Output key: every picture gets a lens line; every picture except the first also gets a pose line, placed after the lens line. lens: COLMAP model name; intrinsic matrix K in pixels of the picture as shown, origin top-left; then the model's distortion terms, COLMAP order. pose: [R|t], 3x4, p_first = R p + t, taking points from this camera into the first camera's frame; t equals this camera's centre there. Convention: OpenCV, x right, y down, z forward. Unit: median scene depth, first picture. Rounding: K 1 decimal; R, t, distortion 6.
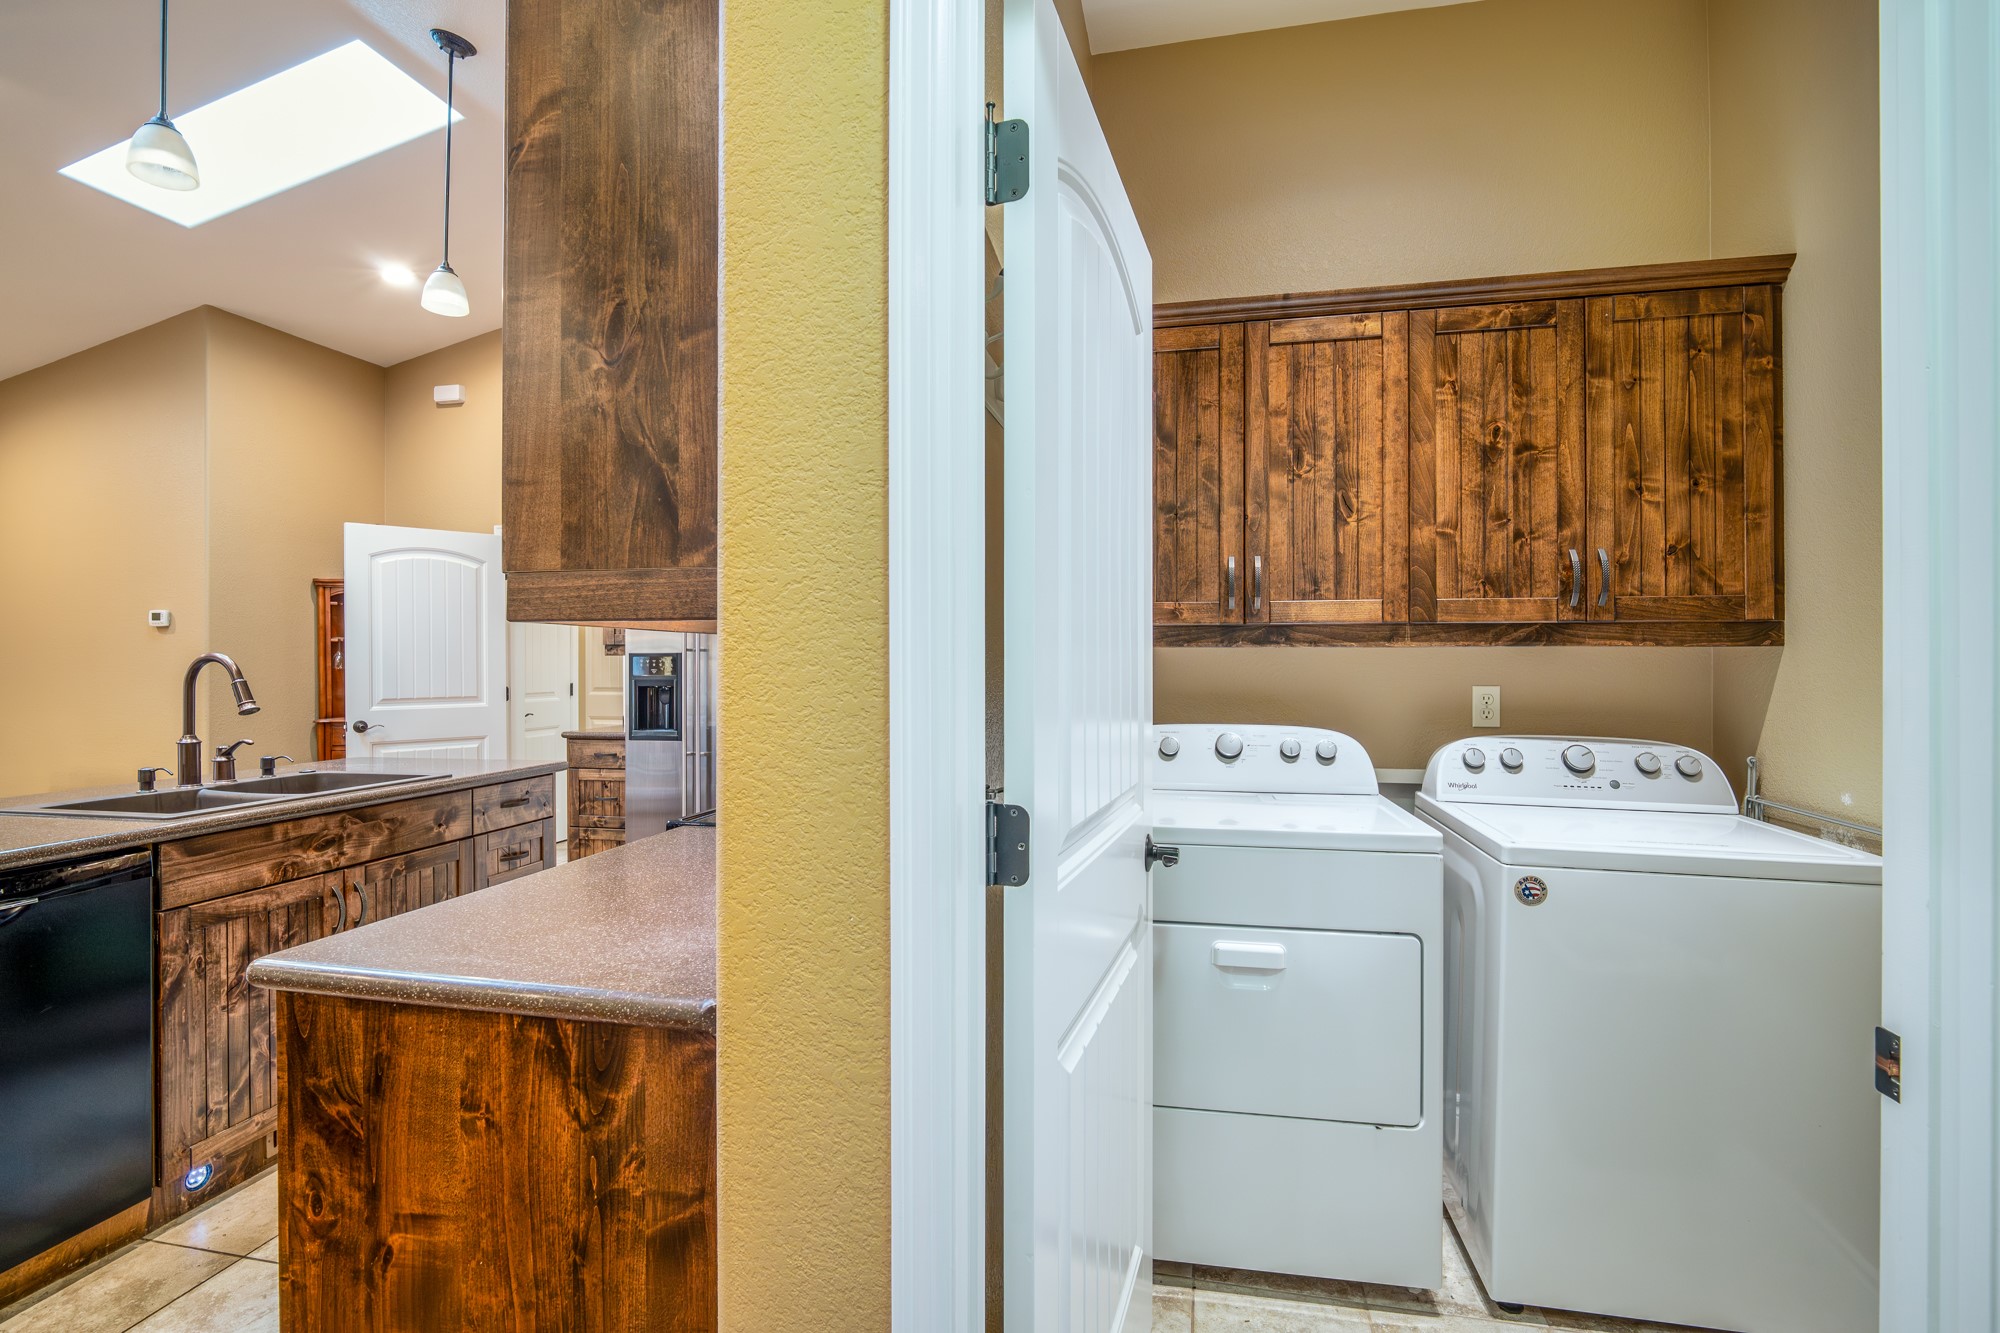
lens RADIAL K [[932.2, 0, 1002.8], [0, 932.2, 662.5], [0, 0, 1]] dist [-0.011991, 0.003099]
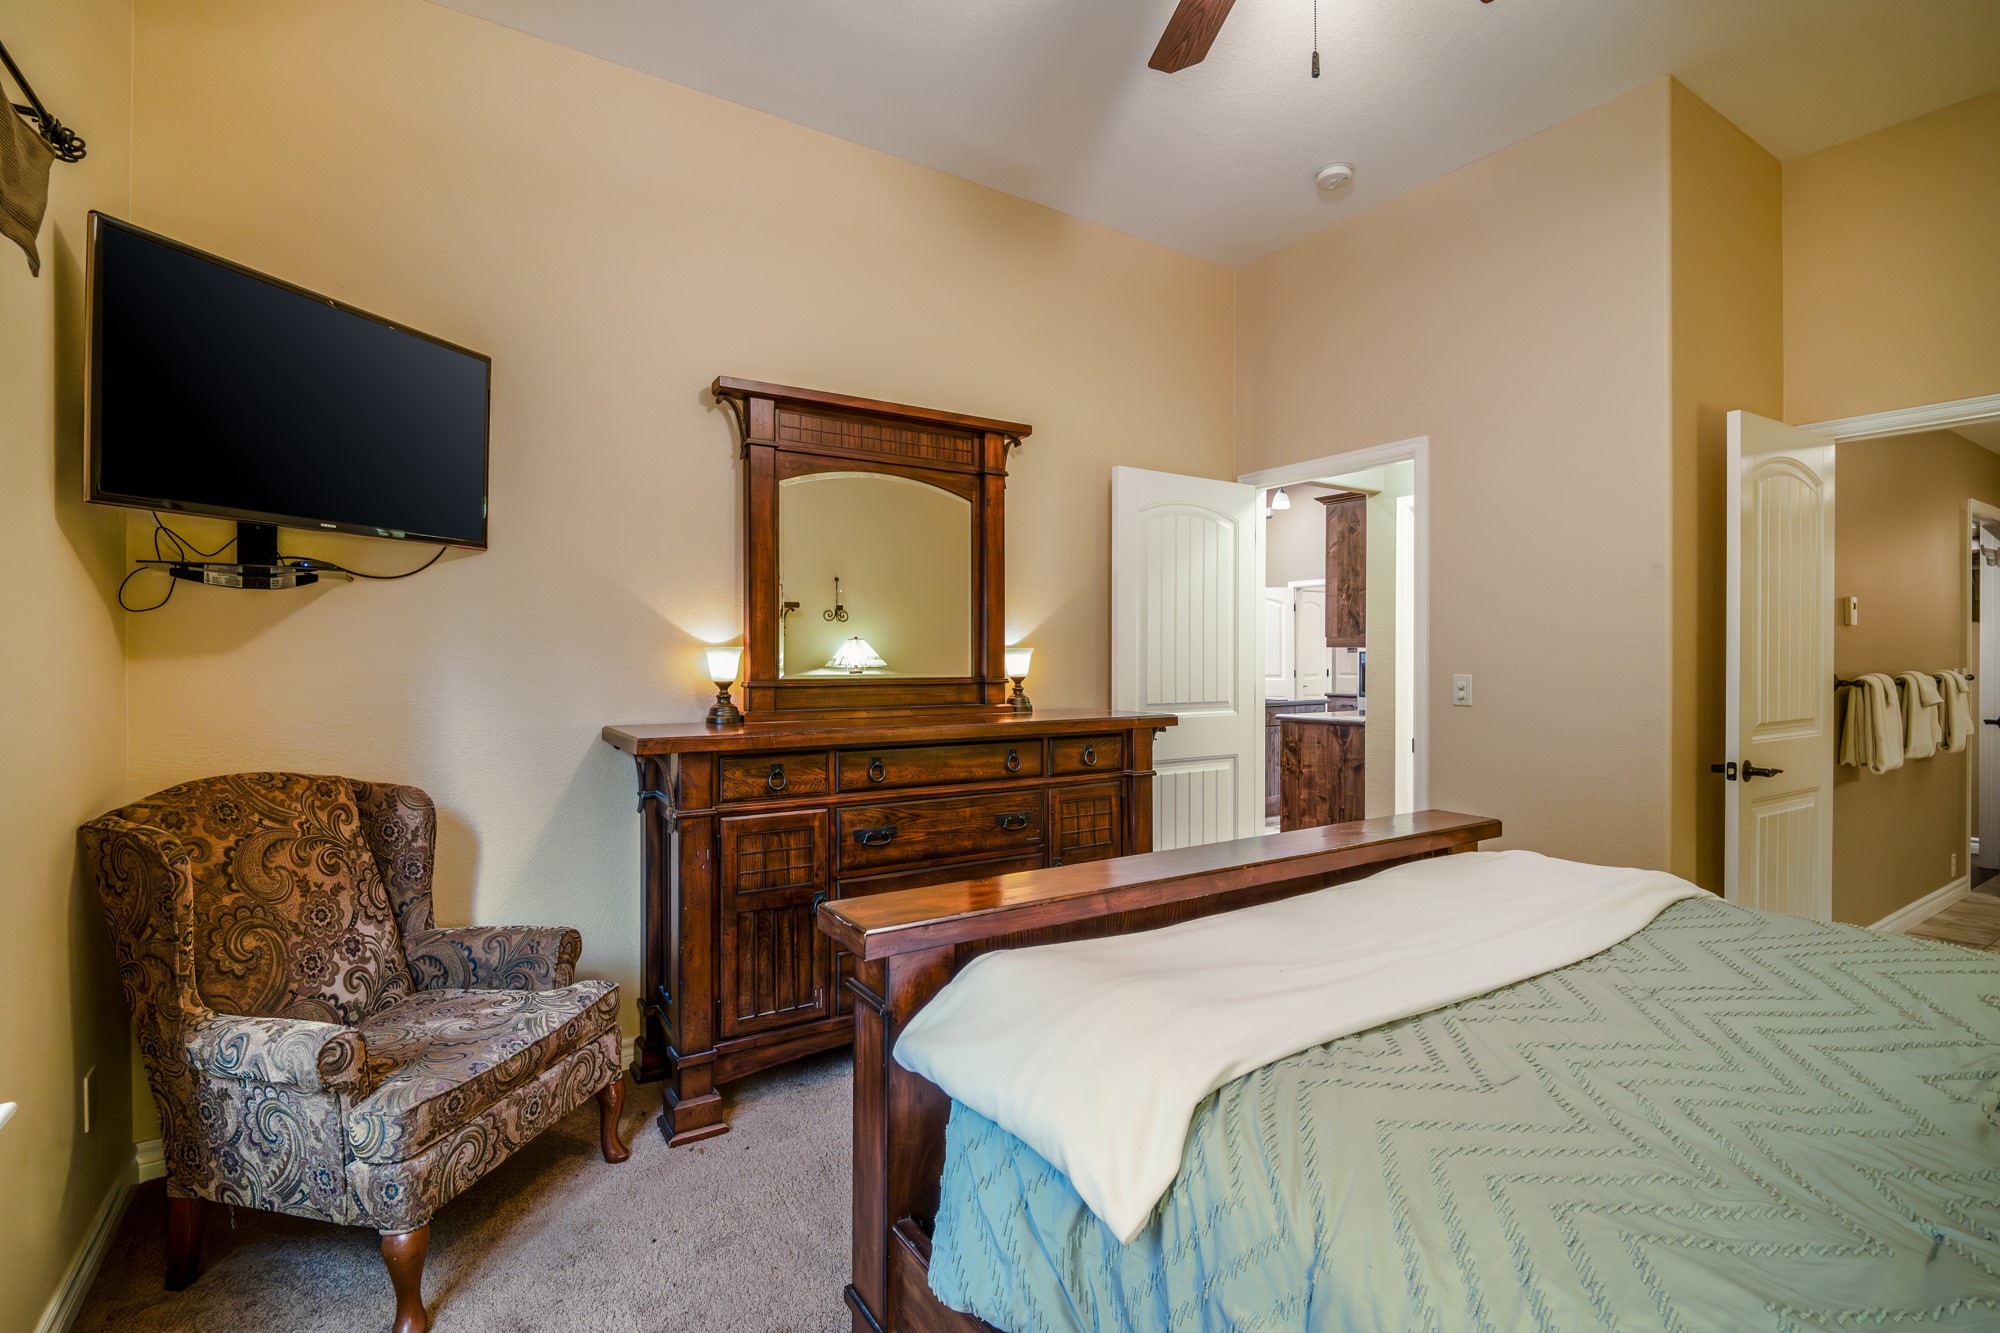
lens RADIAL K [[932.2, 0, 1003.3], [0, 932.2, 665.2], [0, 0, 1]] dist [-0.011991, 0.003099]
pose [[0.725181, 0.006205, -0.688530, 1.640722], [-0.000413, 0.999963, 0.008577, 0.014375], [0.688558, -0.005936, 0.725157, -3.794628]]
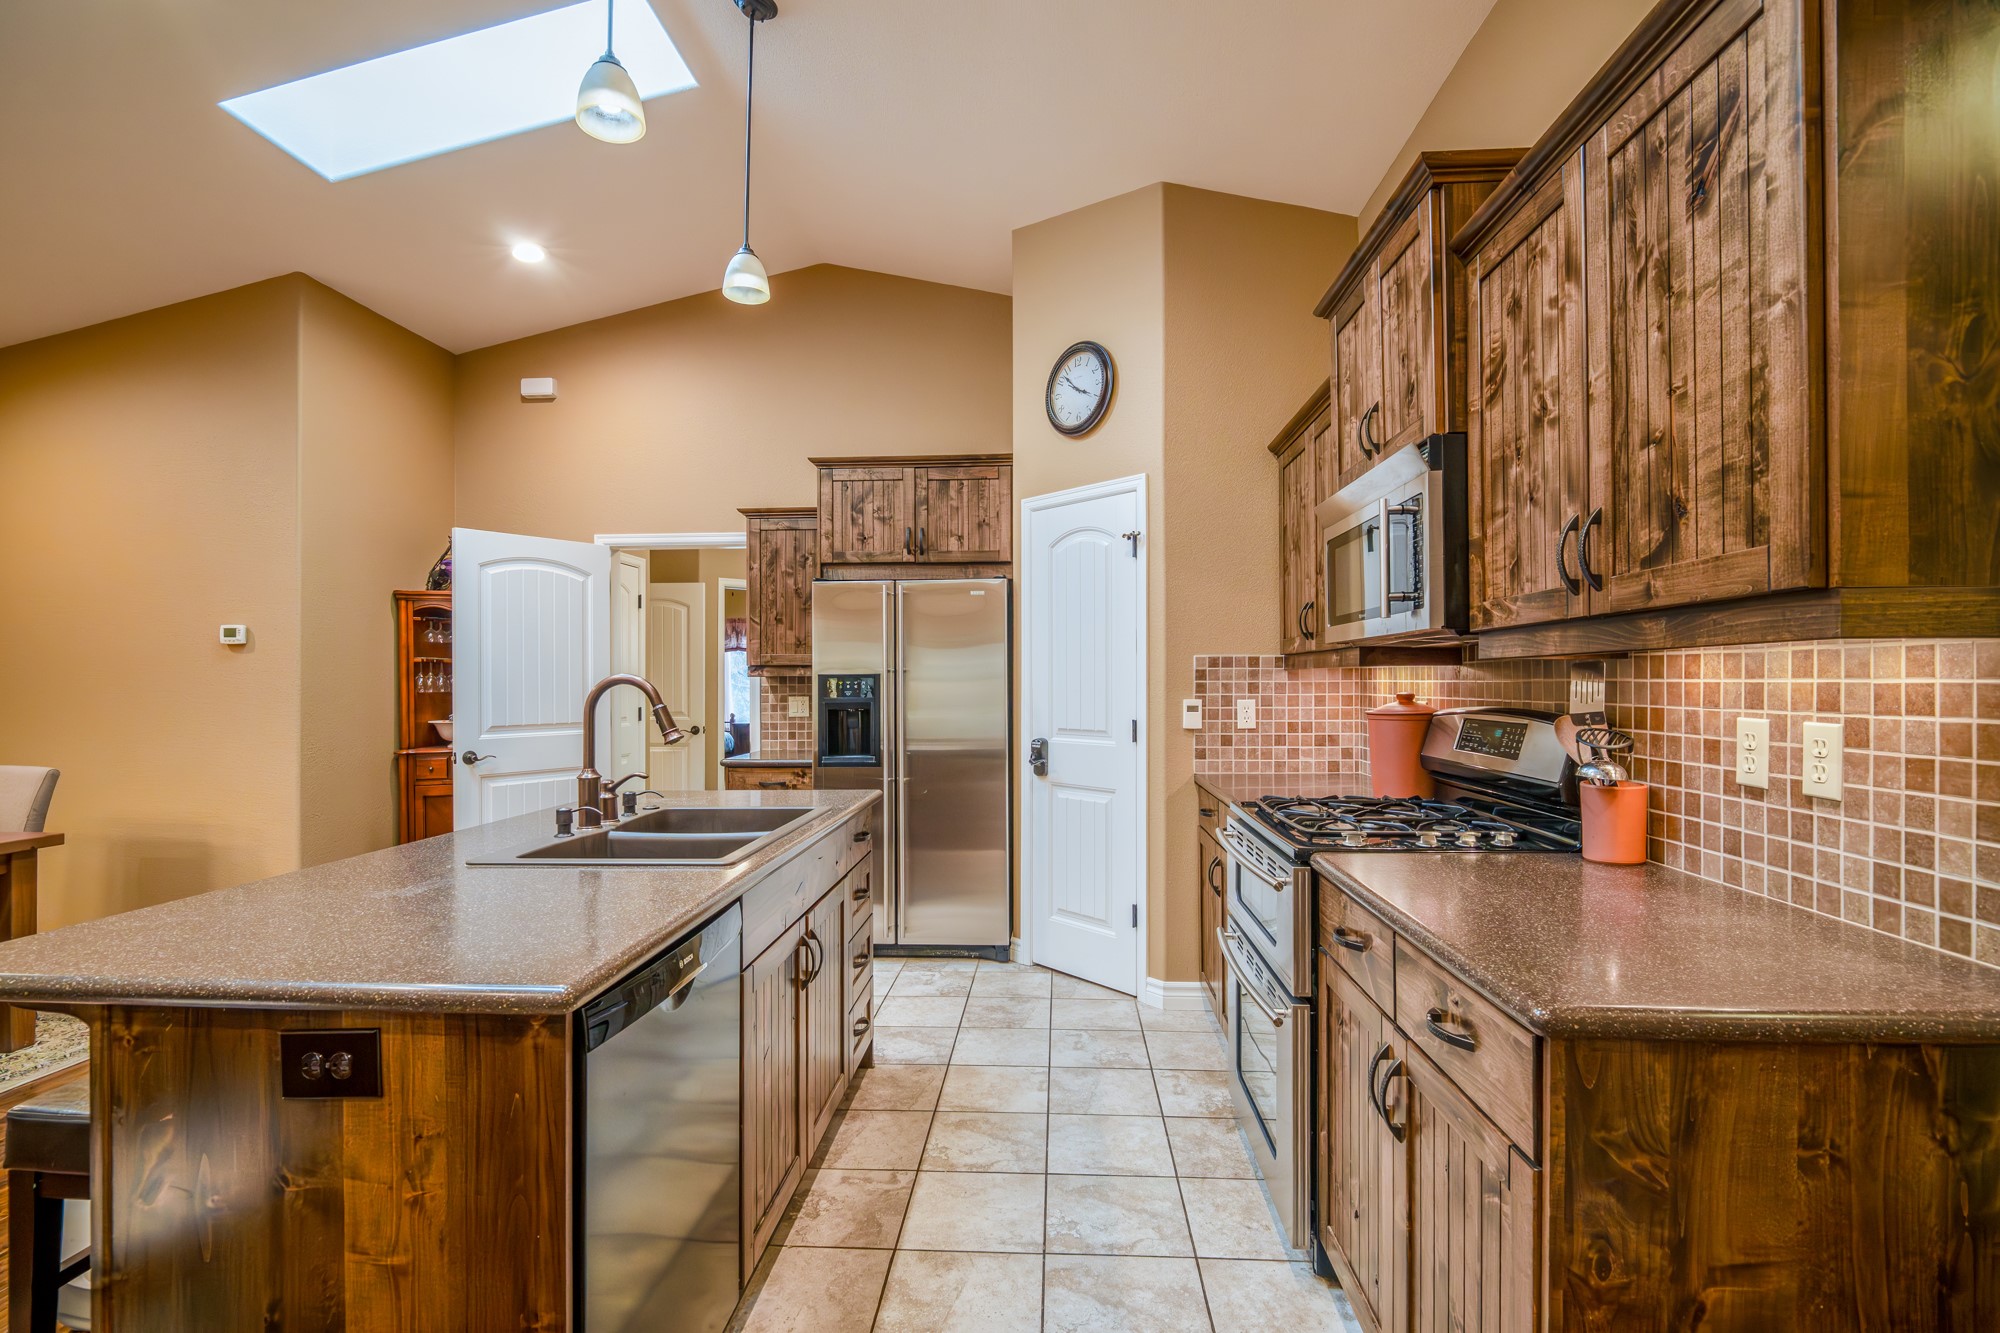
lens RADIAL K [[932.2, 0, 997.5], [0, 932.2, 679.6], [0, 0, 1]] dist [-0.011991, 0.003099]
pose [[0.987198, -0.004628, 0.159432, -1.535916], [0.005131, 0.999983, -0.002744, -0.002734], [-0.159416, 0.003527, 0.987205, 0.187994]]
